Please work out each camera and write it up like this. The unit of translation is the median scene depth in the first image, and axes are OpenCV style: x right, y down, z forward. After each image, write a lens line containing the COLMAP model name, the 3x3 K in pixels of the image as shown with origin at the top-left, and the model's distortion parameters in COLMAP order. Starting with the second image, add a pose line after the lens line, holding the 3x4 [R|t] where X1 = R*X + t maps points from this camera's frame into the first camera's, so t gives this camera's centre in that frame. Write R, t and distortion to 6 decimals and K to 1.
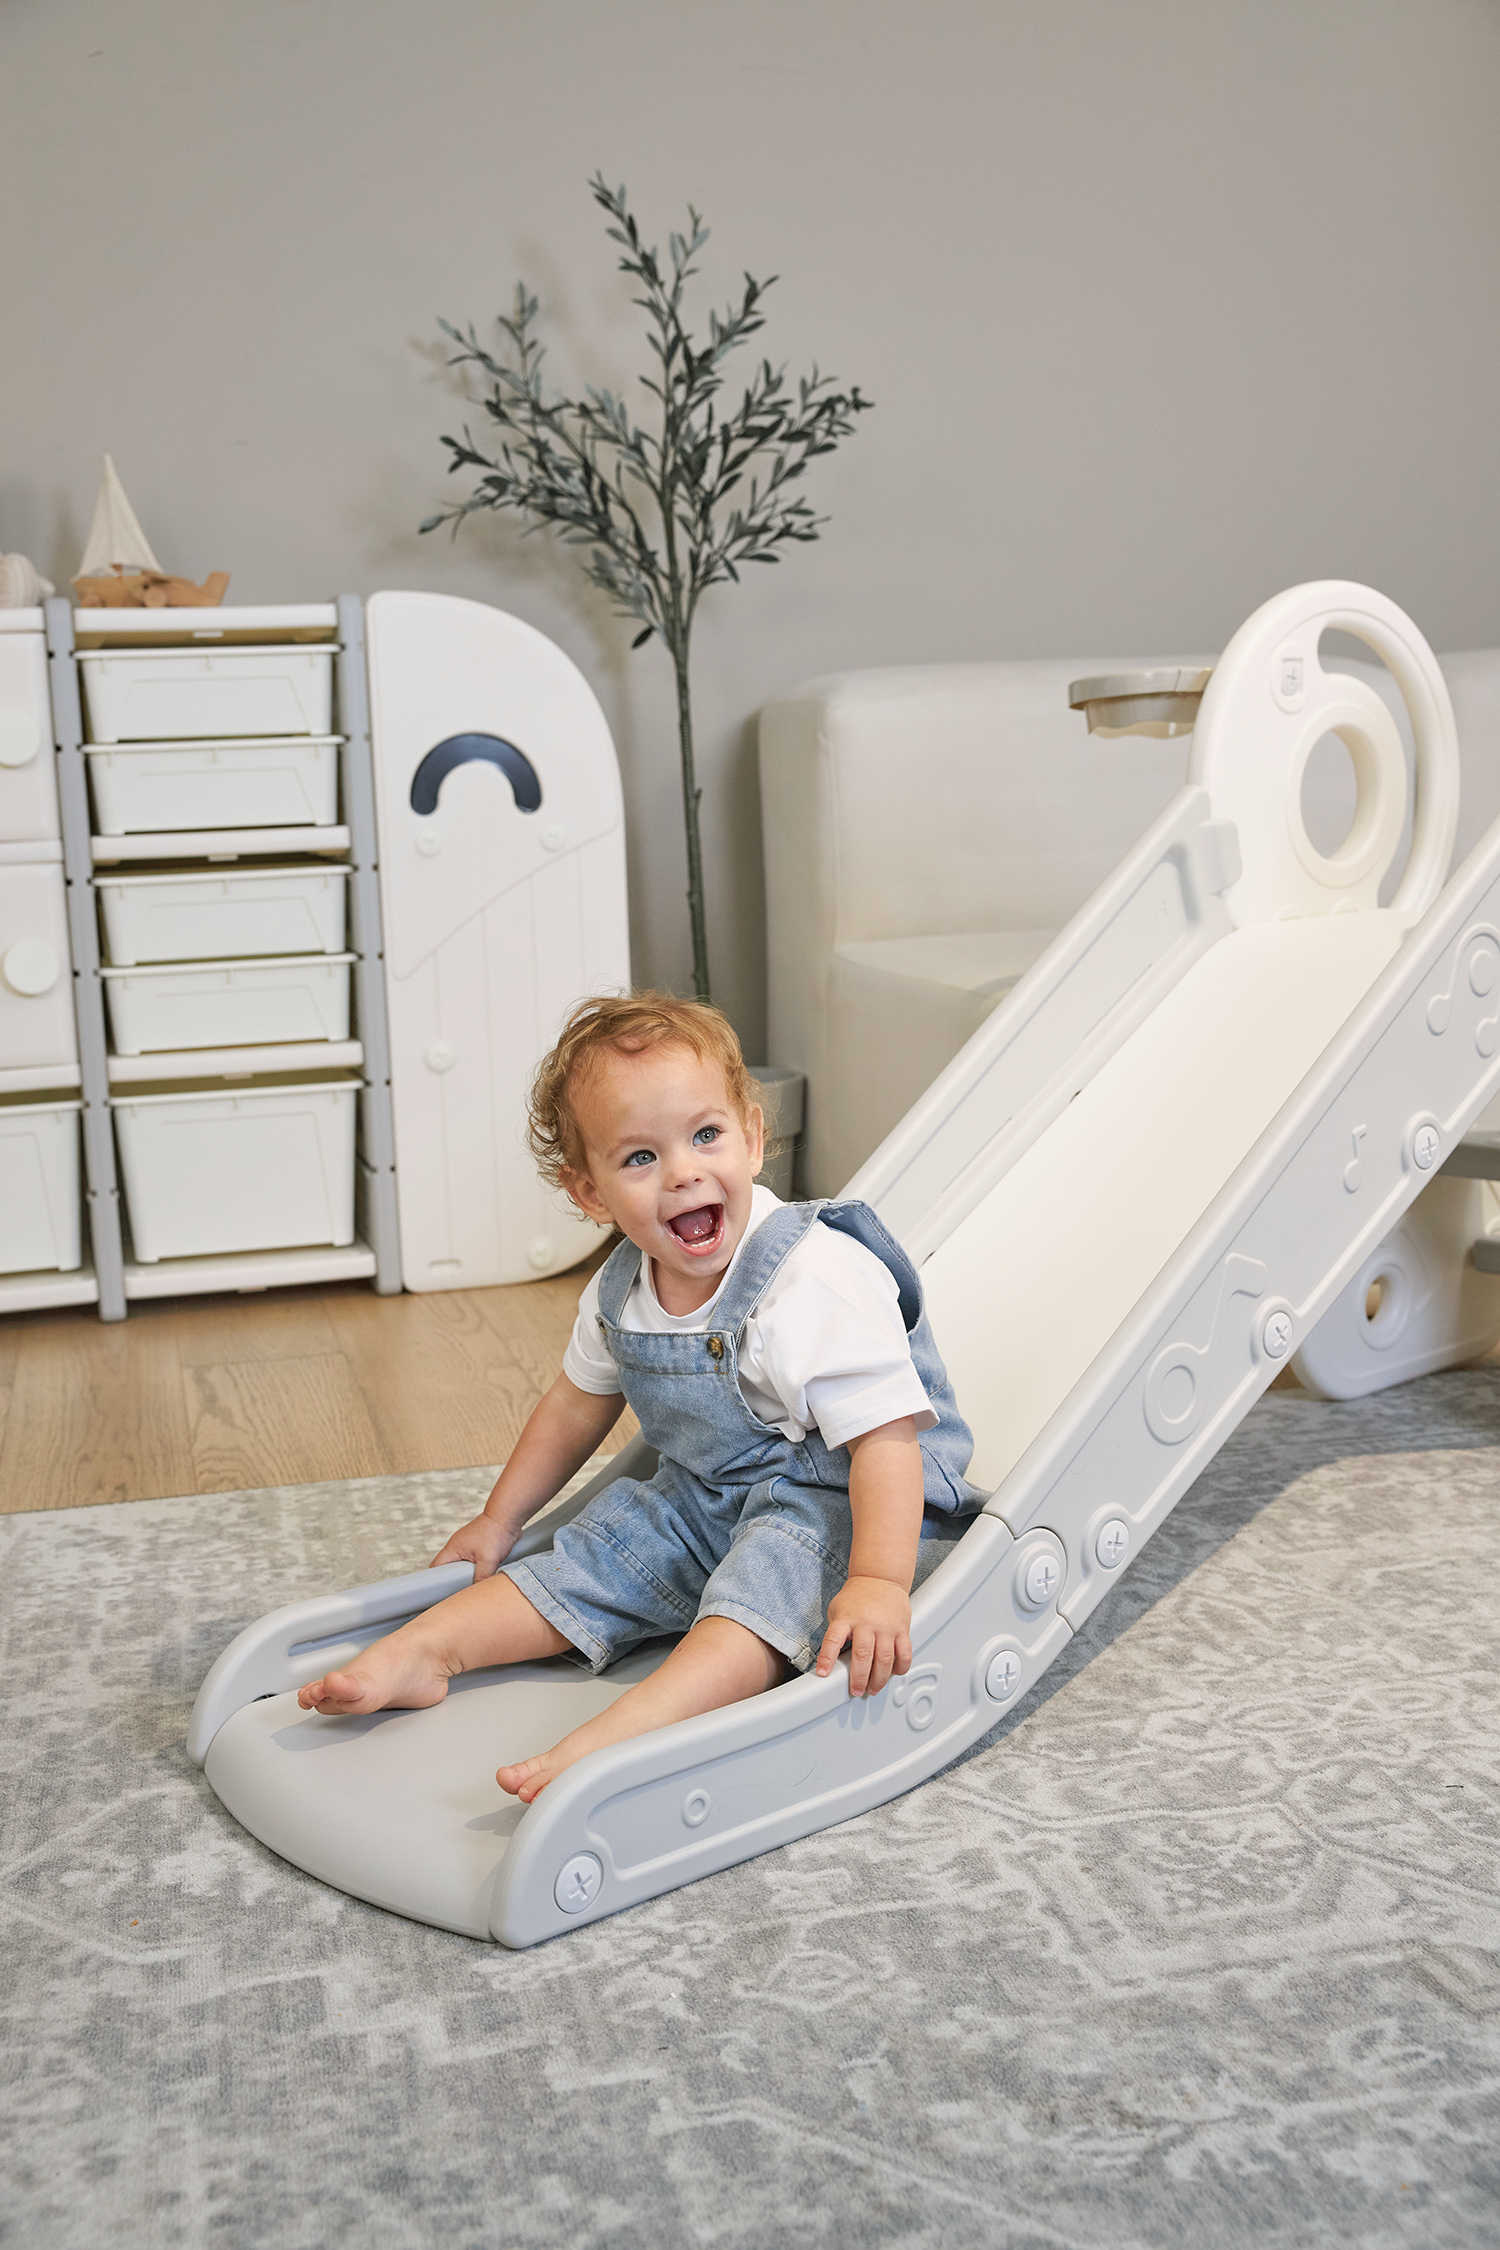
lens RADIAL K [[2351.3, 0, 728.0], [0, 2351.3, 1110.5], [0, 0, 1]] dist [-0.011968, 0.000000]
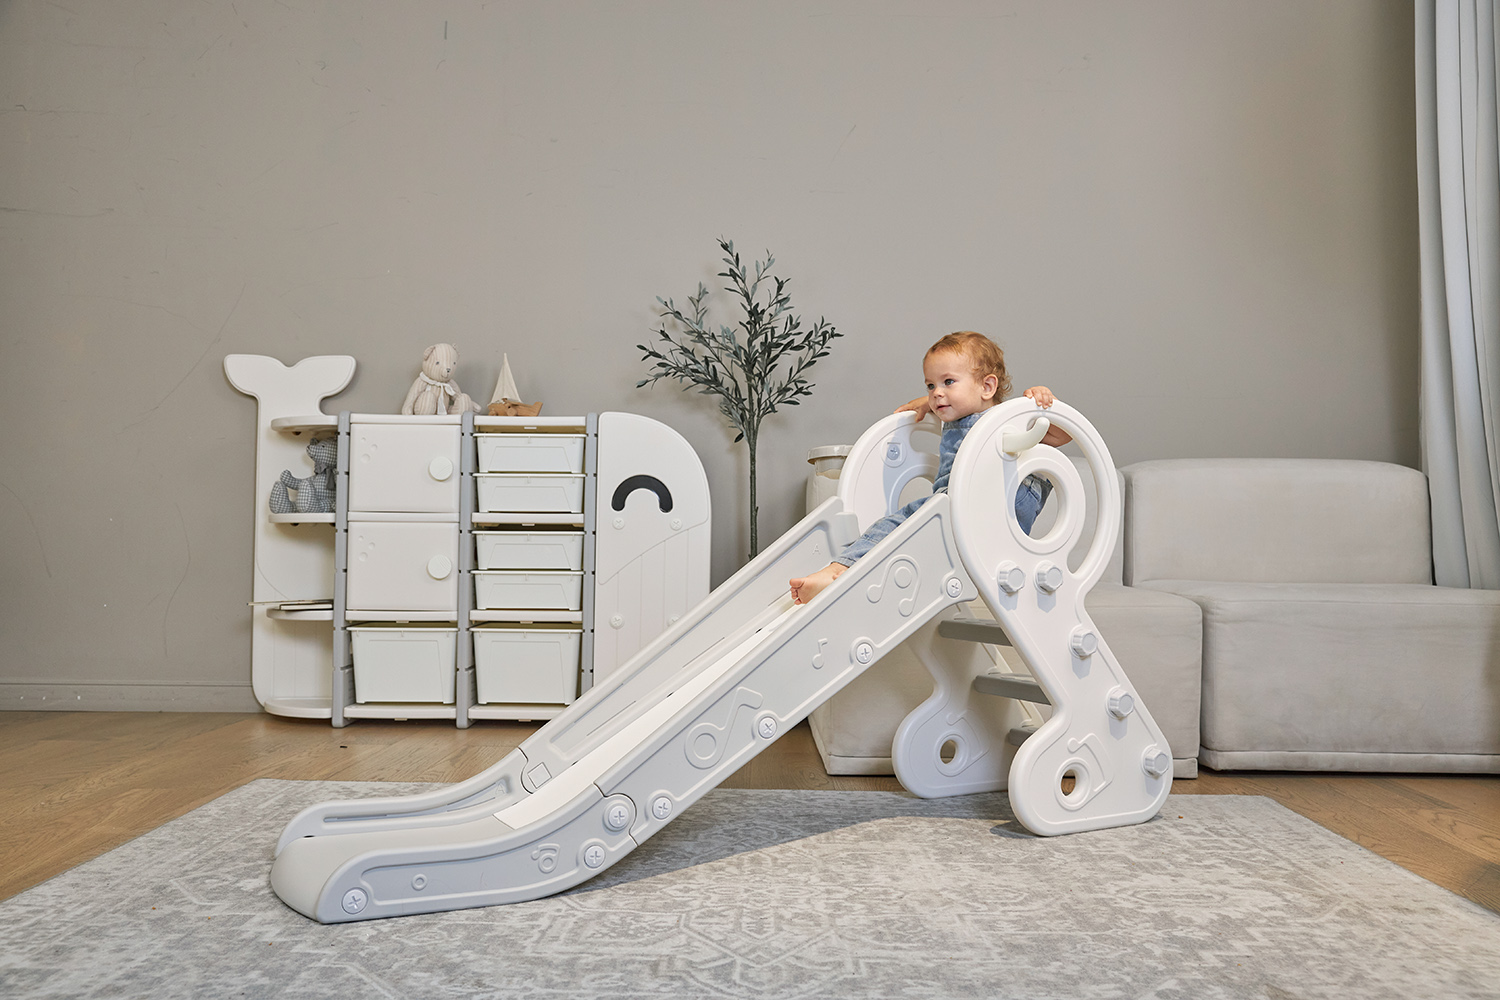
lens RADIAL K [[1241.9, 0, 758.9], [0, 1241.9, 475.1], [0, 0, 1]] dist [-0.055793, 0.042301]
pose [[0.974022, 0.038753, -0.223115, 0.362356], [-0.079961, 0.980641, -0.178745, 0.055854], [0.211868, 0.191942, 0.958264, -0.139003]]
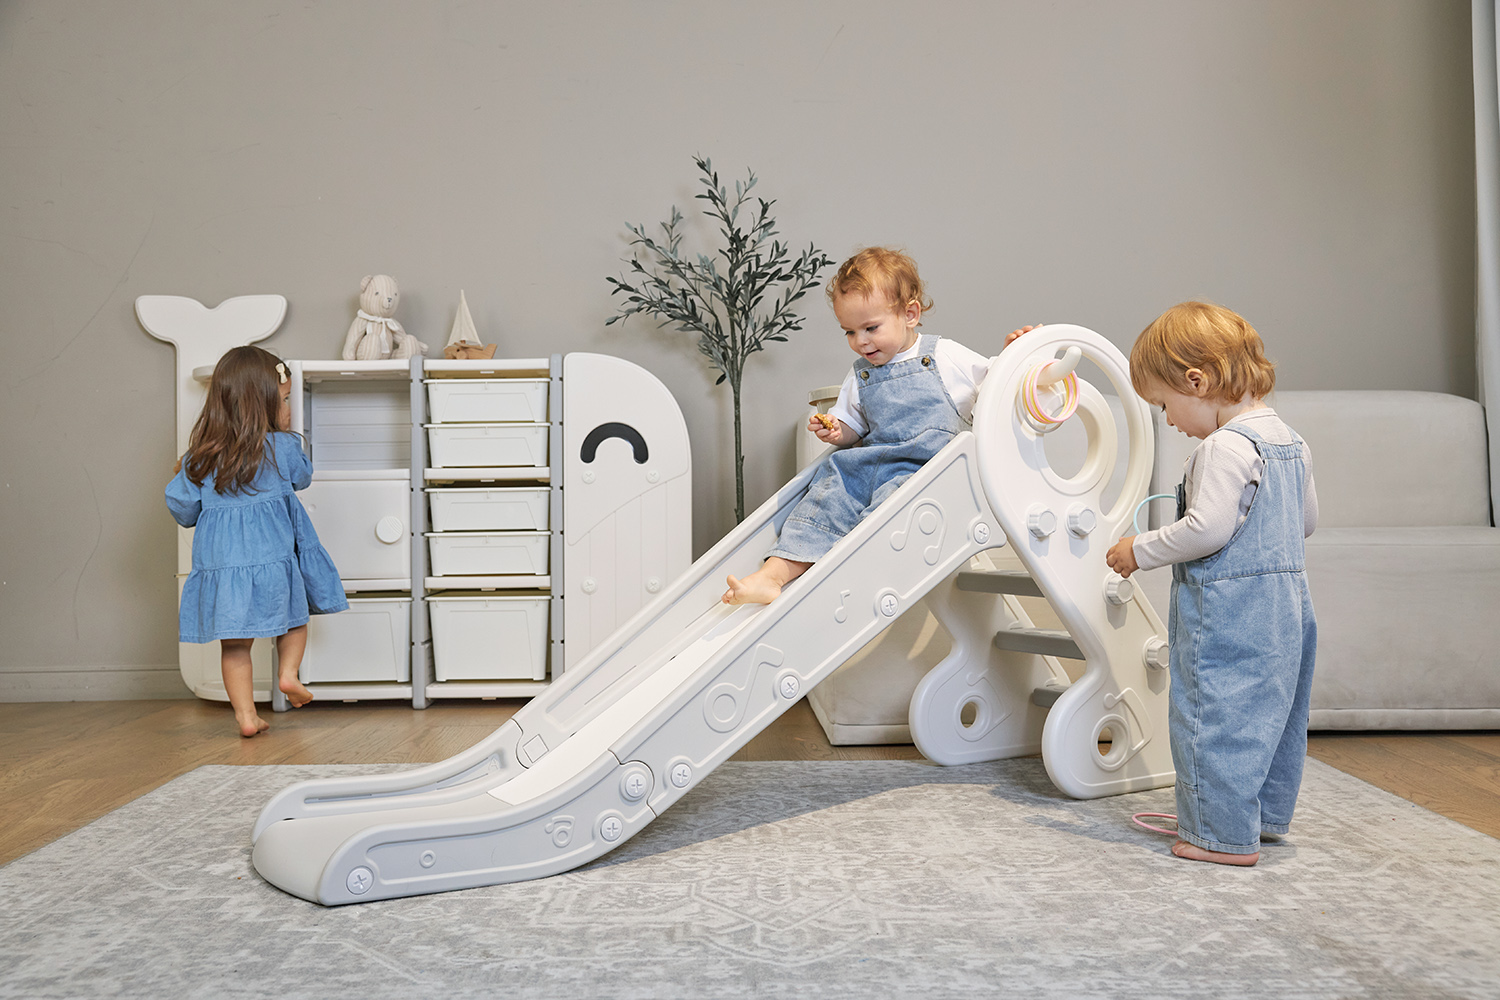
lens RADIAL K [[1421.8, 0, 756.9], [0, 1421.8, 469.5], [0, 0, 1]] dist [-0.016883, 0.000000]
pose [[0.979263, 0.026039, -0.200911, 0.351705], [-0.057253, 0.986850, -0.151156, 0.075482], [0.194333, 0.159525, 0.967877, -0.191579]]
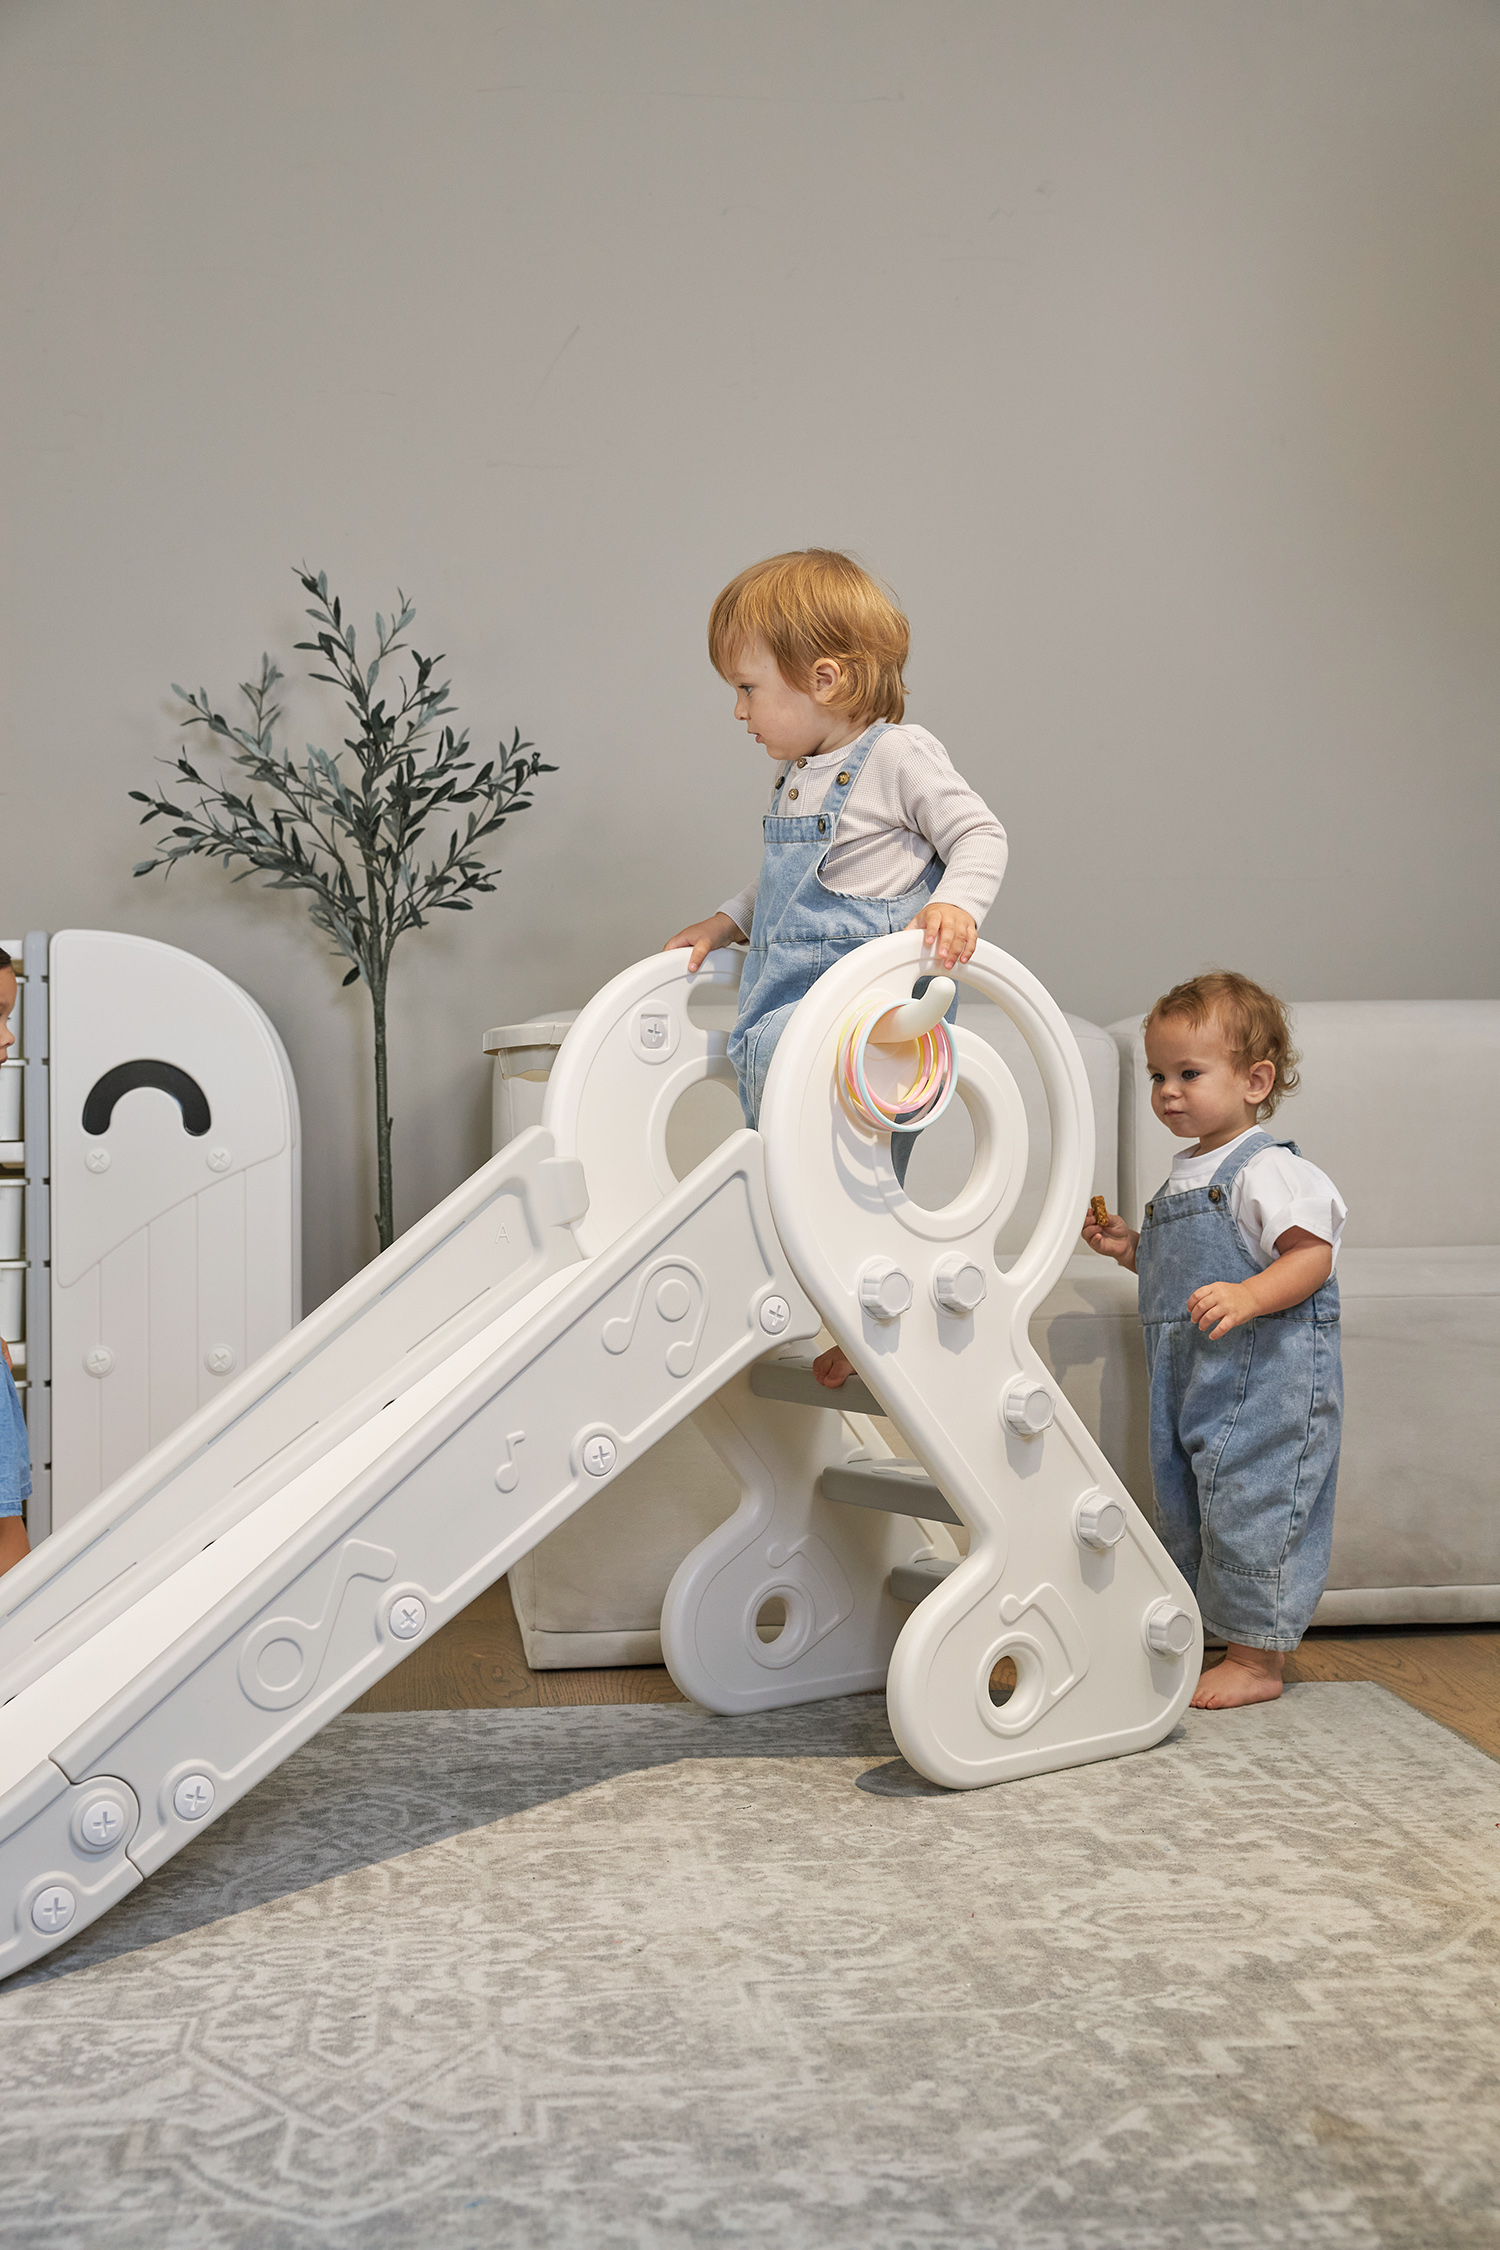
lens RADIAL K [[2527.7, 0, 765.0], [0, 2527.7, 1067.8], [0, 0, 1]] dist [0.018276, 0.000000]
pose [[0.994835, 0.026639, -0.097949, 0.399596], [-0.041722, 0.986982, -0.155327, 0.015179], [0.092536, 0.158612, 0.982995, -0.156557]]
